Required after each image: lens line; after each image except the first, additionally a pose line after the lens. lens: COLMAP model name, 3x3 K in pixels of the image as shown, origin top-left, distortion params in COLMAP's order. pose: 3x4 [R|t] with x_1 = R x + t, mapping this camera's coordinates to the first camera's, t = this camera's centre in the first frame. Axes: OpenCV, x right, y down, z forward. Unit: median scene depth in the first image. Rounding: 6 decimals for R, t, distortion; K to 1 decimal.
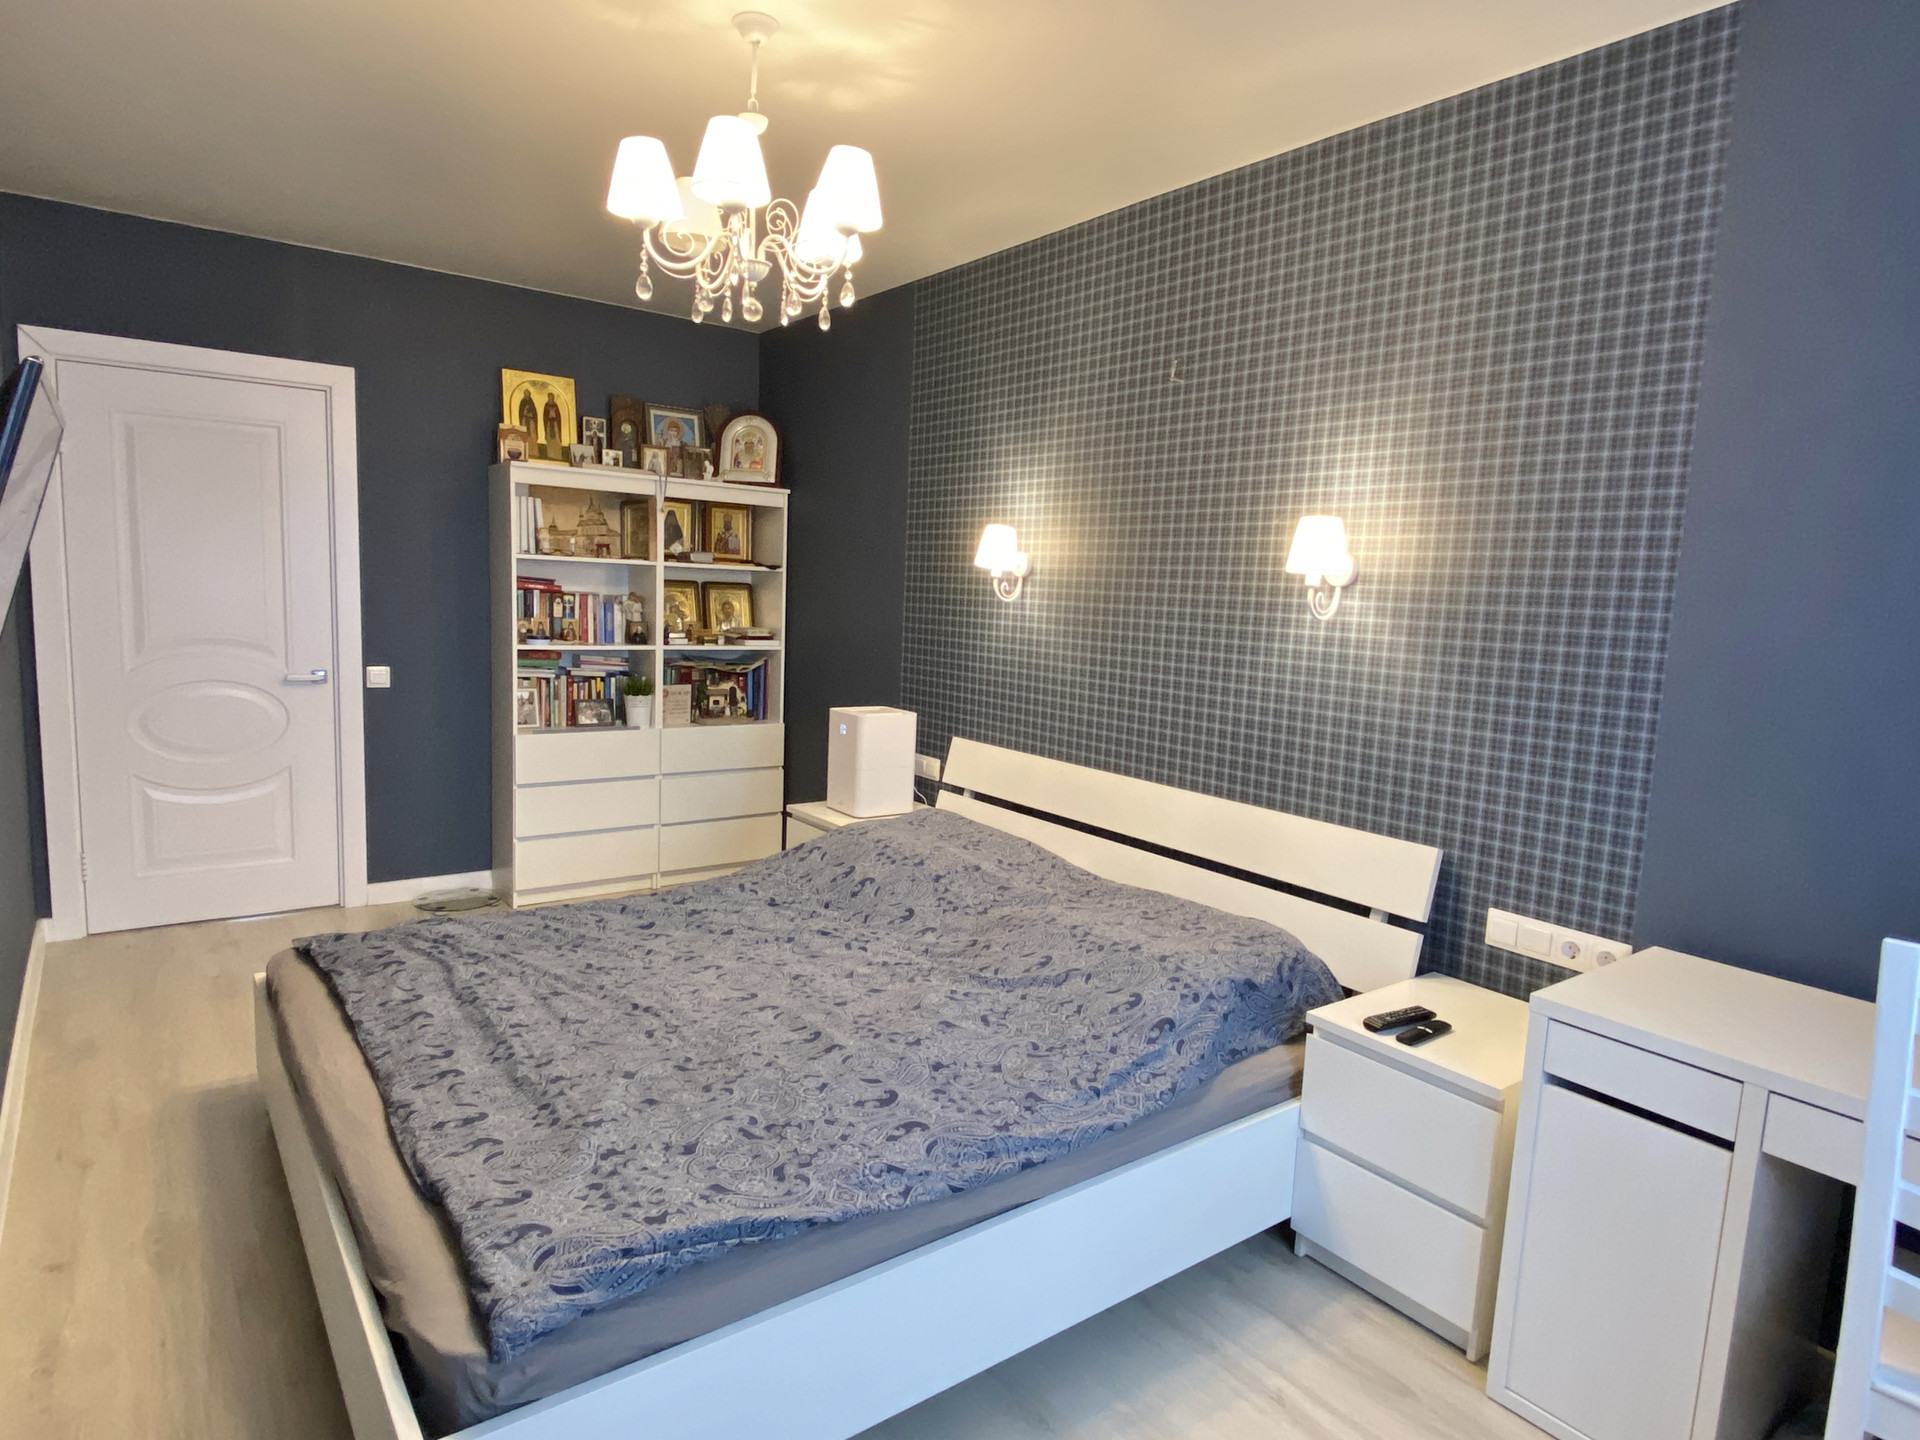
lens RADIAL K [[1091.5, 0, 963.7], [0, 1091.5, 717.6], [0, 0, 1]] dist [0.085254, -0.102761]
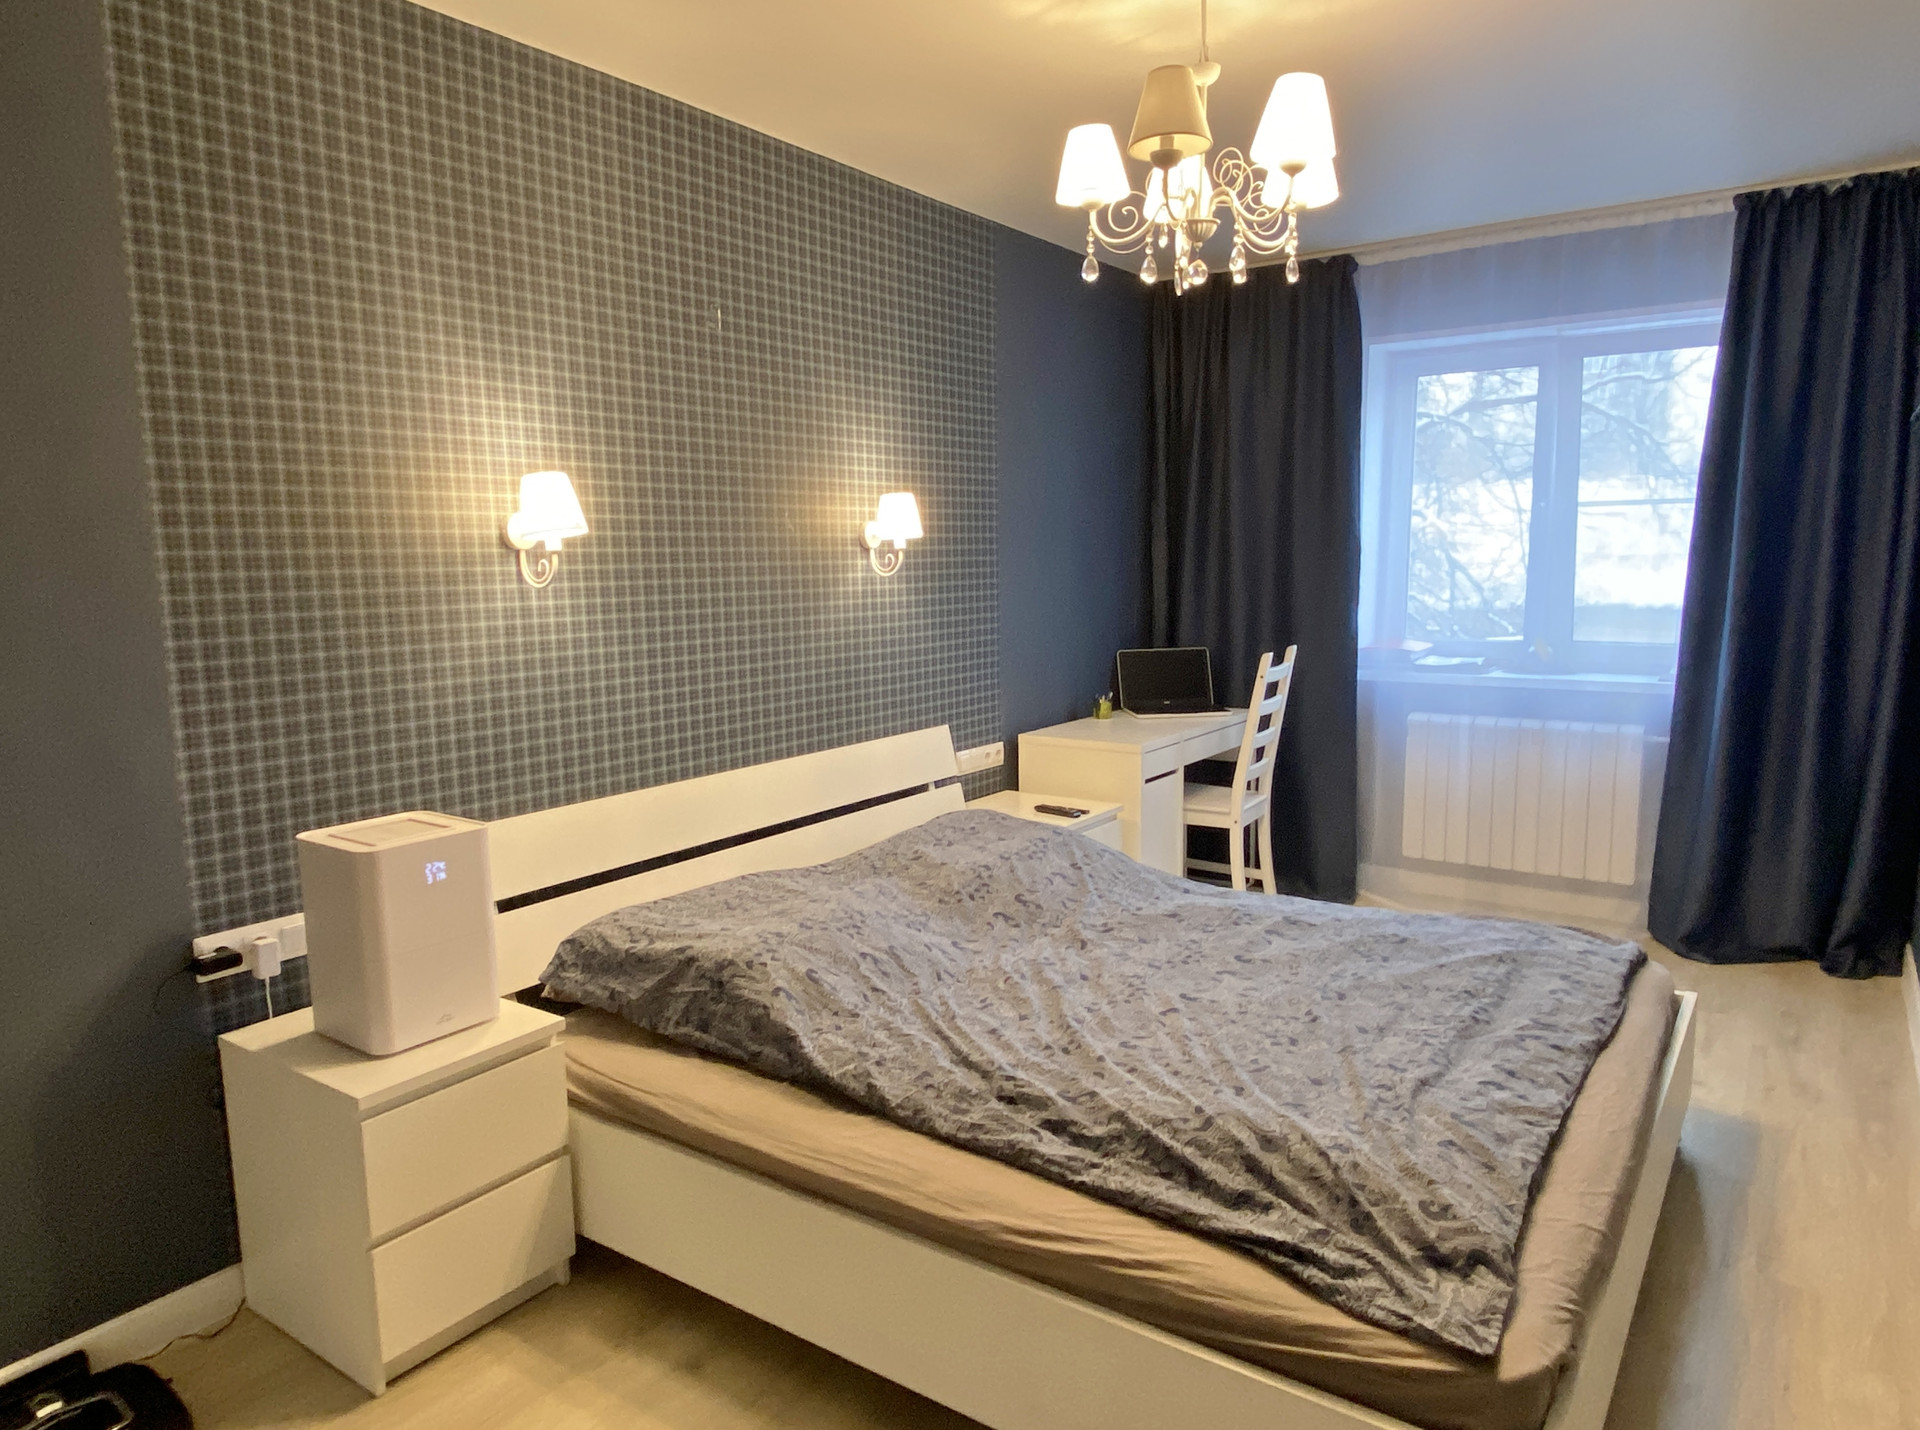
lens RADIAL K [[1216.1, 0, 951.4], [0, 1216.1, 718.4], [0, 0, 1]] dist [0.100940, -0.120111]
pose [[-0.302475, -0.171269, 0.937644, -0.620043], [0.120527, 0.968955, 0.215869, -0.135517], [-0.945506, 0.178306, -0.272442, 0.820332]]
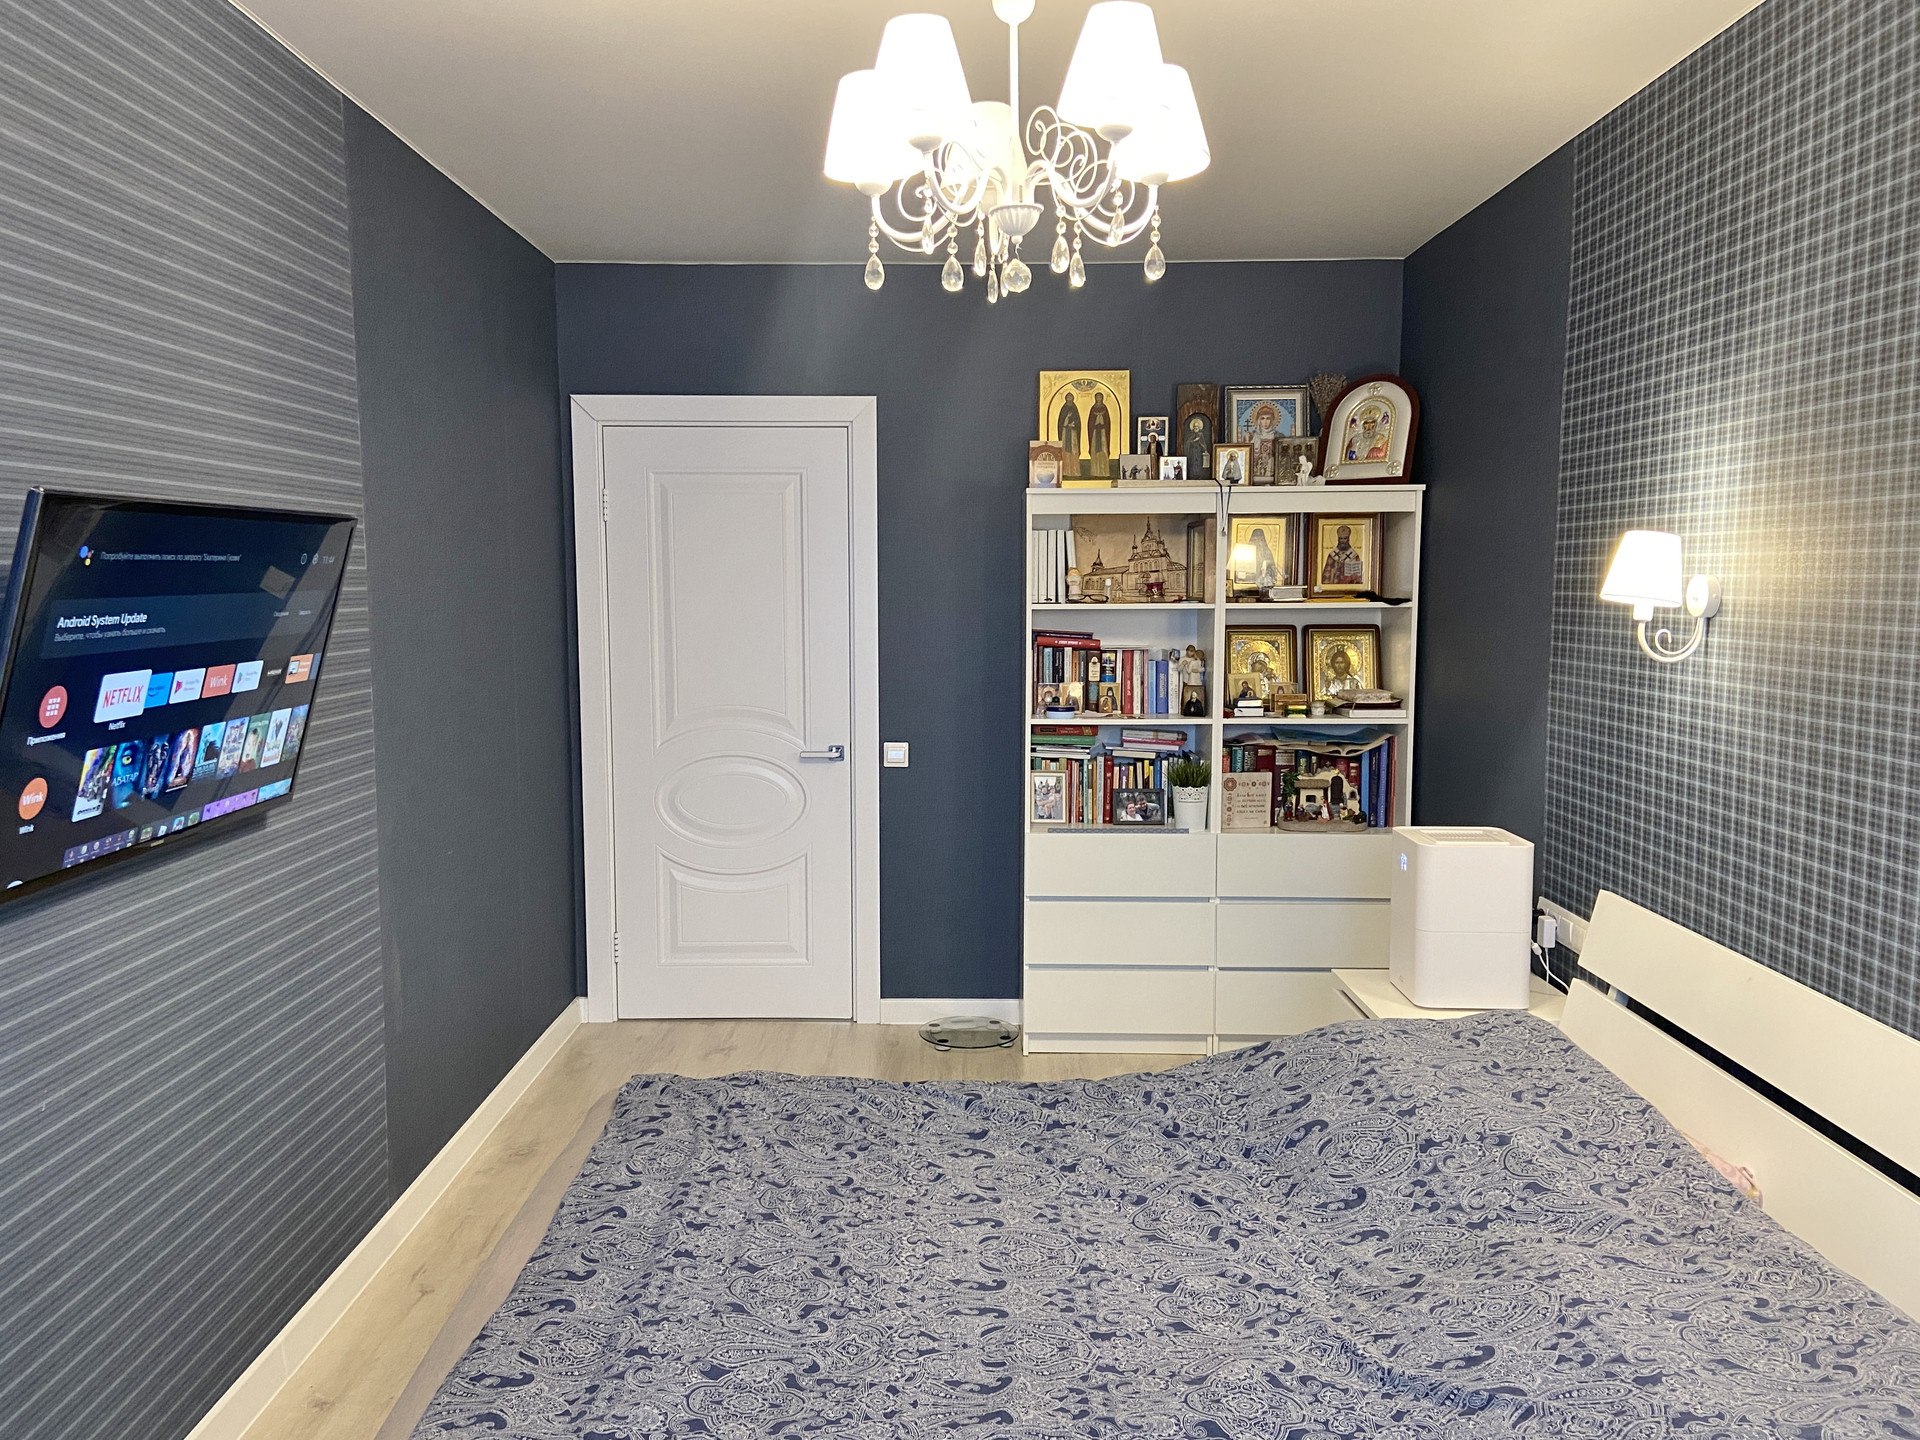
lens RADIAL K [[1452.0, 0, 945.2], [0, 1452.0, 713.6], [0, 0, 1]] dist [0.133732, -0.172500]
pose [[0.789171, 0.011877, -0.614058, 0.180080], [-0.037365, 0.998889, -0.028700, -0.036646], [0.613035, 0.045594, 0.788739, 0.140274]]
